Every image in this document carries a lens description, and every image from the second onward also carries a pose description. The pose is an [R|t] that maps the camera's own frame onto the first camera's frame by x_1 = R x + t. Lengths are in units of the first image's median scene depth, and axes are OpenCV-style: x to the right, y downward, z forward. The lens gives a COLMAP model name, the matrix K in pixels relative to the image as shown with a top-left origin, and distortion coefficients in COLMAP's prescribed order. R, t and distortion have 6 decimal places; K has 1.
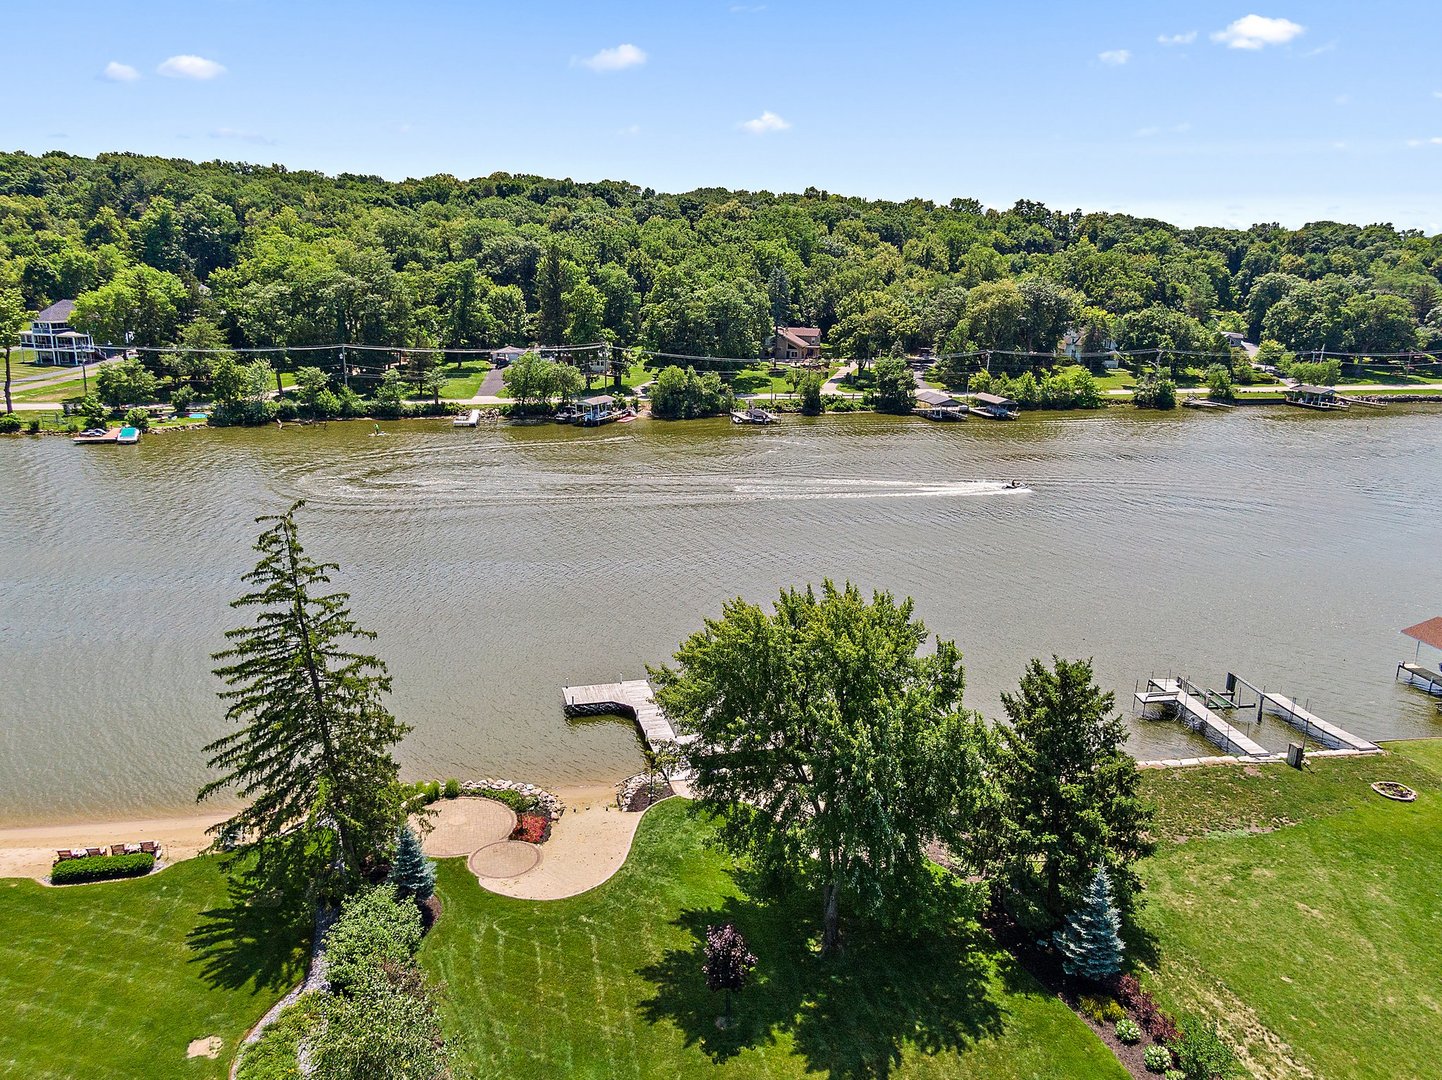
lens RADIAL K [[1043.1, 0, 719.9], [0, 1043.1, 532.3], [0, 0, 1]] dist [0.044904, -0.054191]
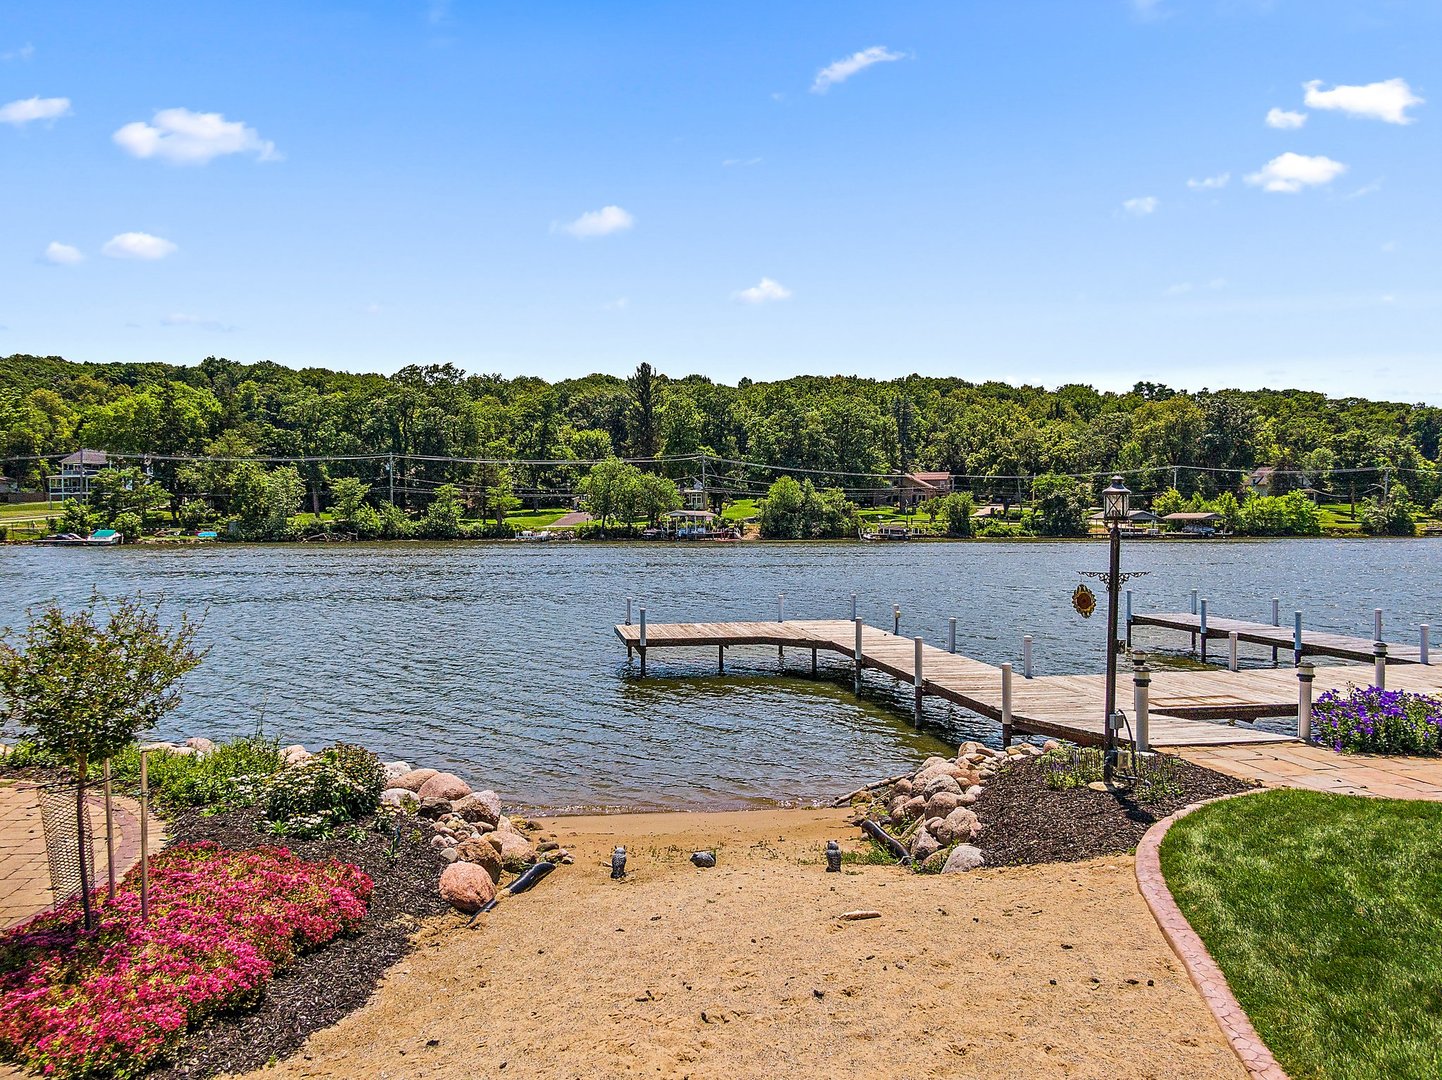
lens RADIAL K [[1039.2, 0, 721.0], [0, 1039.2, 540.0], [0, 0, 1]] dist [0.073640, -0.140820]
pose [[0.996139, -0.023543, -0.084580, -0.028490], [0.004522, 0.975856, -0.218369, 0.065231], [0.087679, 0.217143, 0.972194, 0.218511]]
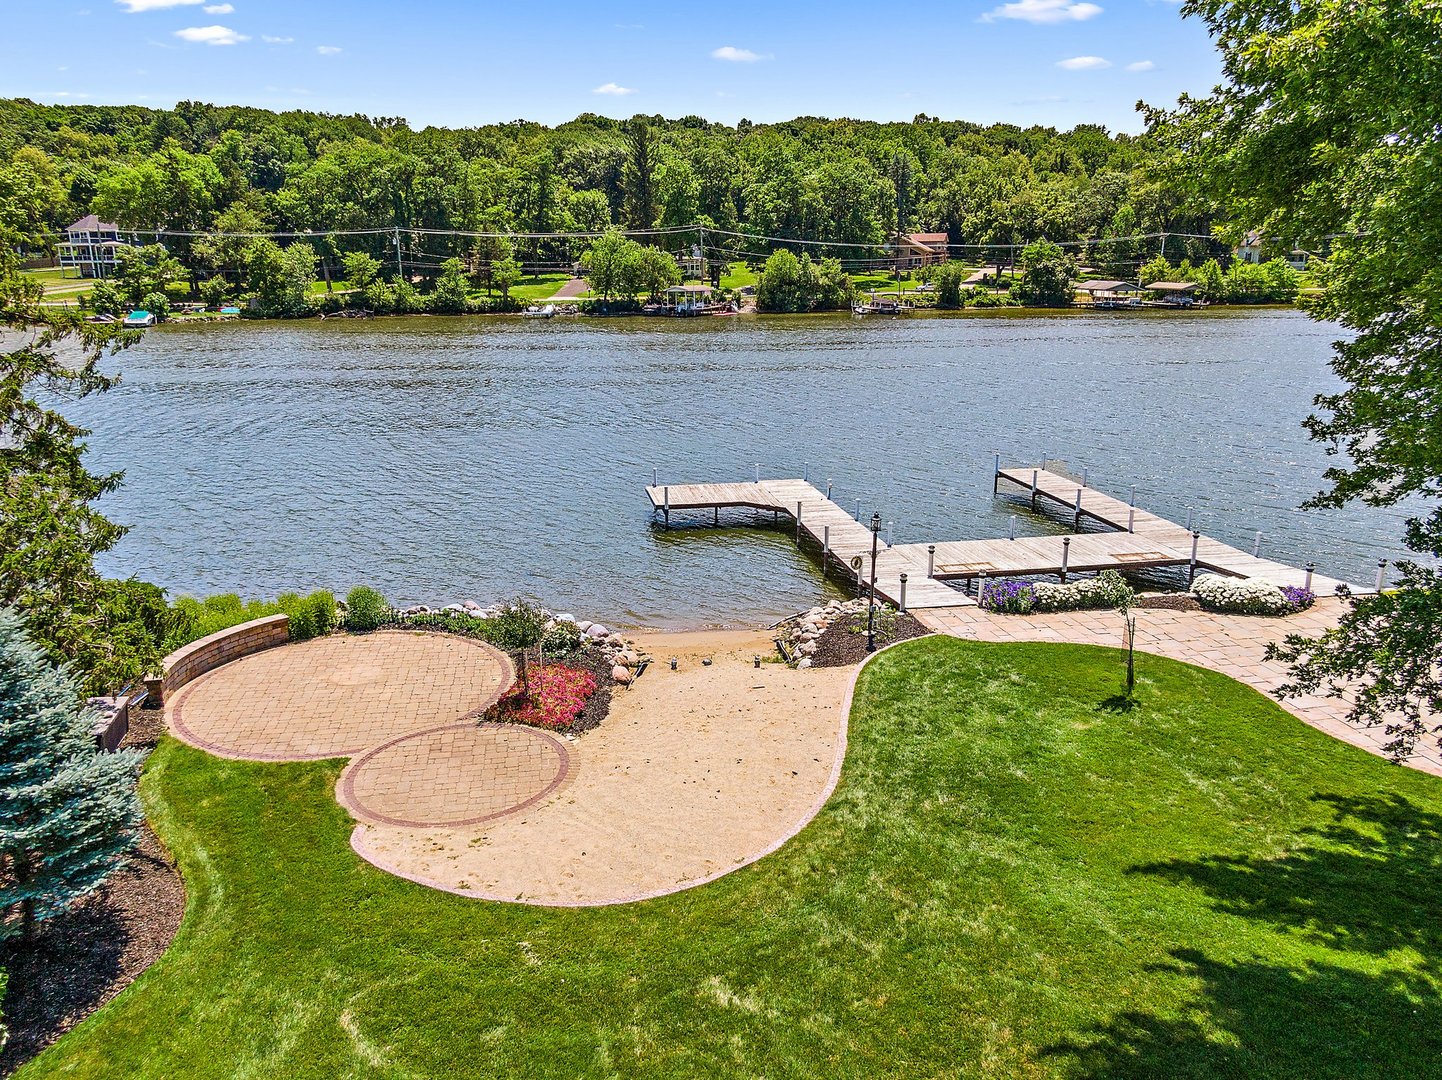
lens RADIAL K [[1043.1, 0, 719.9], [0, 1043.1, 532.3], [0, 0, 1]] dist [0.044904, -0.054191]
pose [[0.996108, -0.005882, -0.087944, -0.022660], [0.007121, 0.999880, 0.013775, 0.054550], [0.087852, -0.014347, 0.996030, 0.160064]]
